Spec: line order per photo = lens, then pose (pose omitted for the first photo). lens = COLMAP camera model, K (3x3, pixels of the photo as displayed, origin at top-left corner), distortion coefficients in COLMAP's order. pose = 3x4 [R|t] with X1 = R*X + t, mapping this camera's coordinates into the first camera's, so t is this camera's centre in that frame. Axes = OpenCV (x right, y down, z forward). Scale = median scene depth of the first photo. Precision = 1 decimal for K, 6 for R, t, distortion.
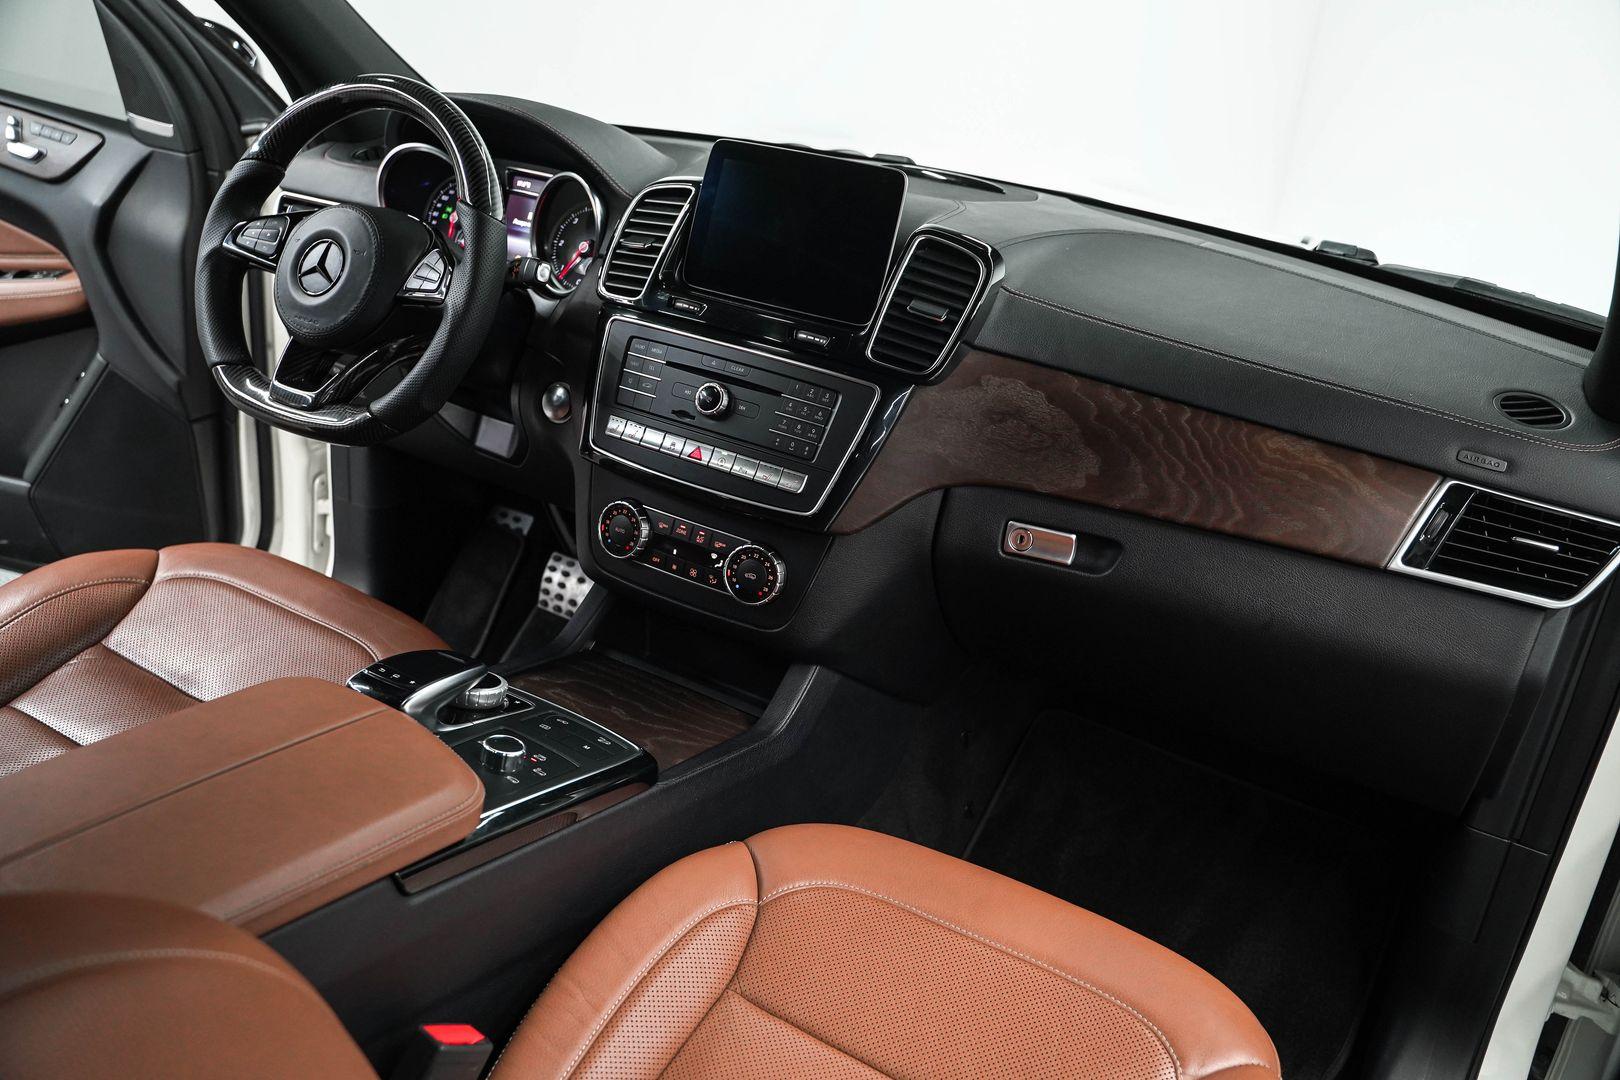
lens RADIAL K [[1310.9, 0, 806.9], [0, 1310.9, 536.7], [0, 0, 1]] dist [-0.111535, 0.082988]
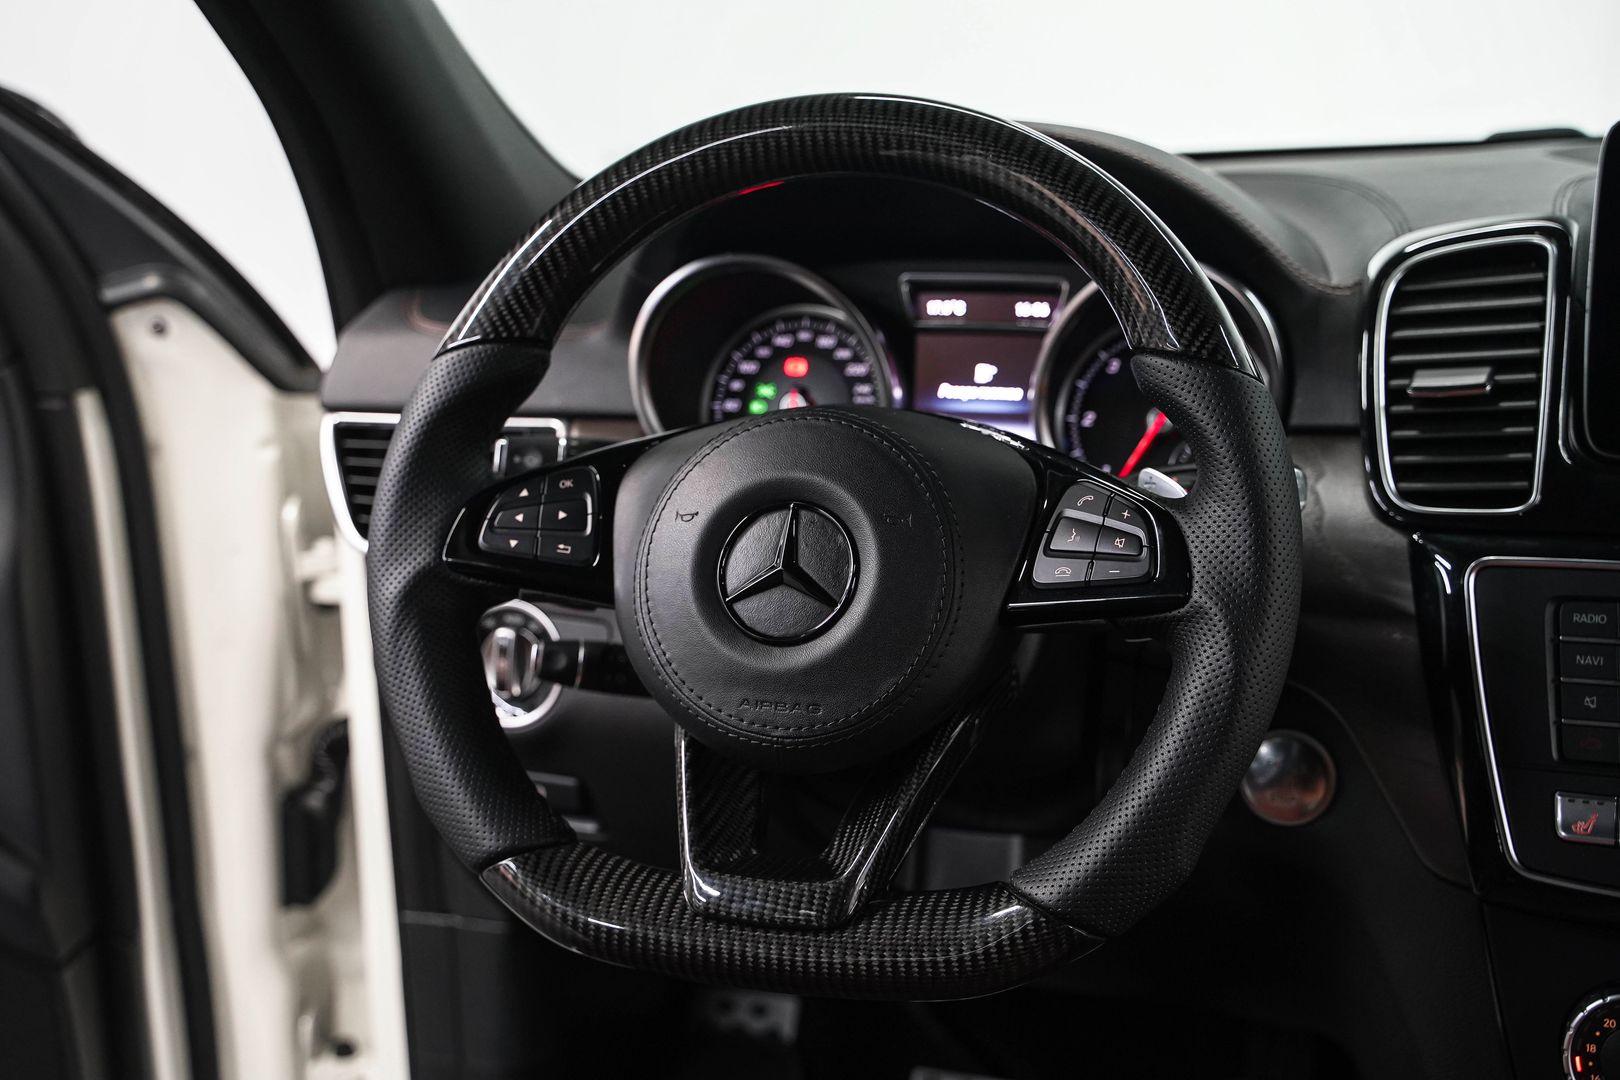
lens RADIAL K [[2145.6, 0, 806.1], [0, 2145.6, 542.5], [0, 0, 1]] dist [0.078222, 0.000000]
pose [[0.972483, -0.186435, 0.139707, -0.462147], [0.202926, 0.972434, -0.114858, -0.138910], [-0.114442, 0.140047, 0.983509, 0.333271]]
